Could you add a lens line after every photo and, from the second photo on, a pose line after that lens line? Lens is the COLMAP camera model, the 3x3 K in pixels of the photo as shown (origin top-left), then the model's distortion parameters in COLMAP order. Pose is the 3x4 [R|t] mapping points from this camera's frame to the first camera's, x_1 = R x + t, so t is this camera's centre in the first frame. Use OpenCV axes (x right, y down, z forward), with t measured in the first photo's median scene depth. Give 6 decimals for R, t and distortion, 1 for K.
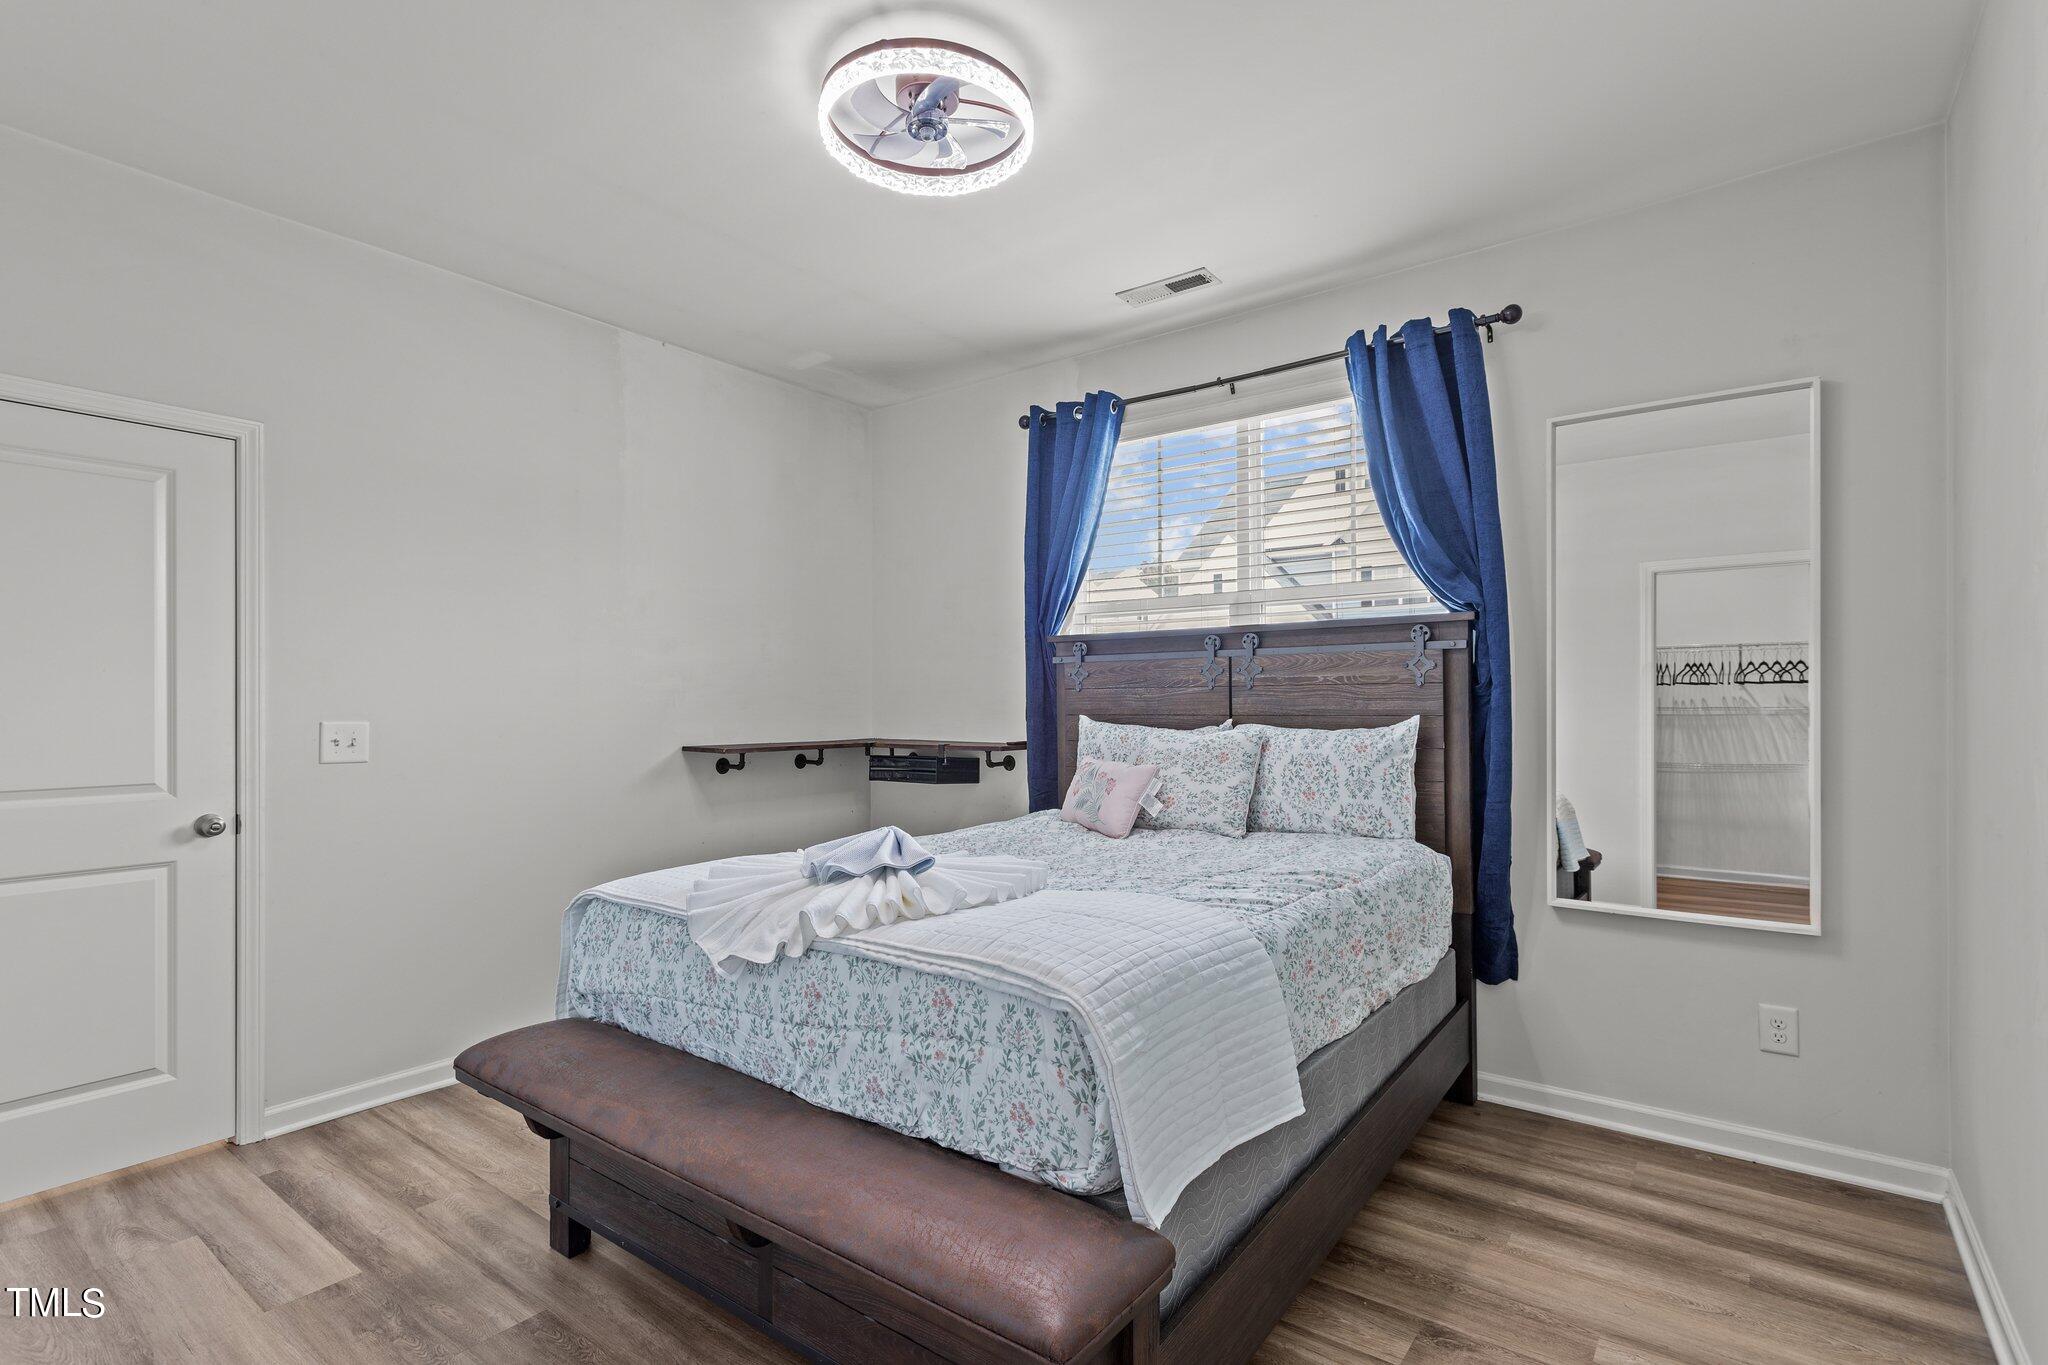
lens RADIAL K [[1004.4, 0, 1024.0], [0, 1004.4, 682.5], [0, 0, 1]] dist [-0.000659, 0.000111]
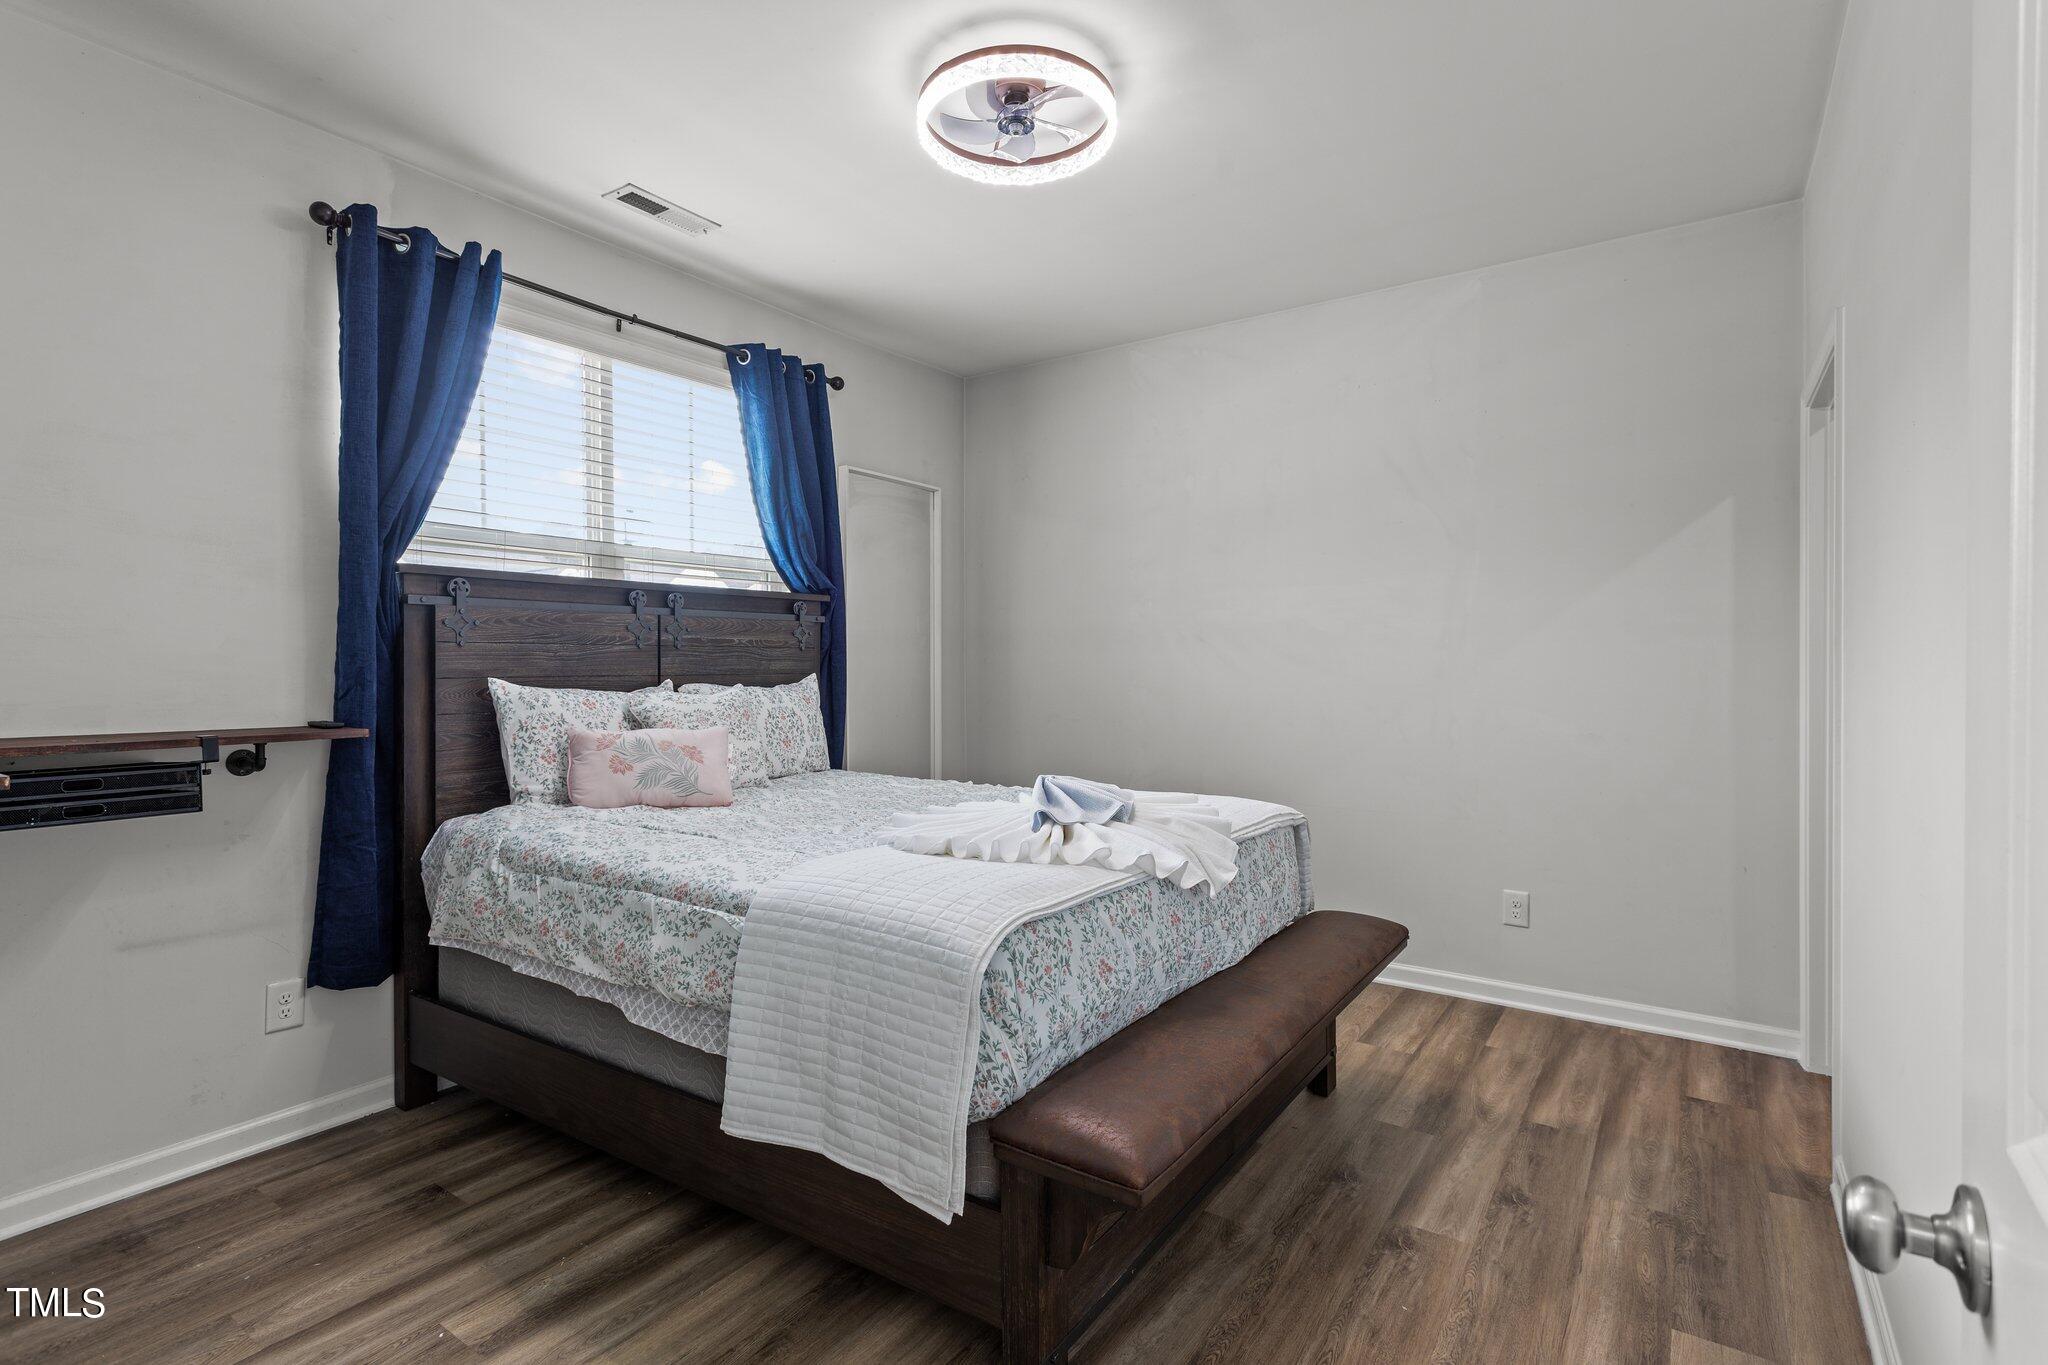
lens RADIAL K [[1004.4, 0, 1024.0], [0, 1004.4, 682.5], [0, 0, 1]] dist [-0.000659, 0.000111]
pose [[-0.067163, -0.016173, 0.997611, -0.792999], [-0.024811, 0.999586, 0.014534, 0.016651], [-0.997433, -0.023776, -0.067537, 0.718363]]
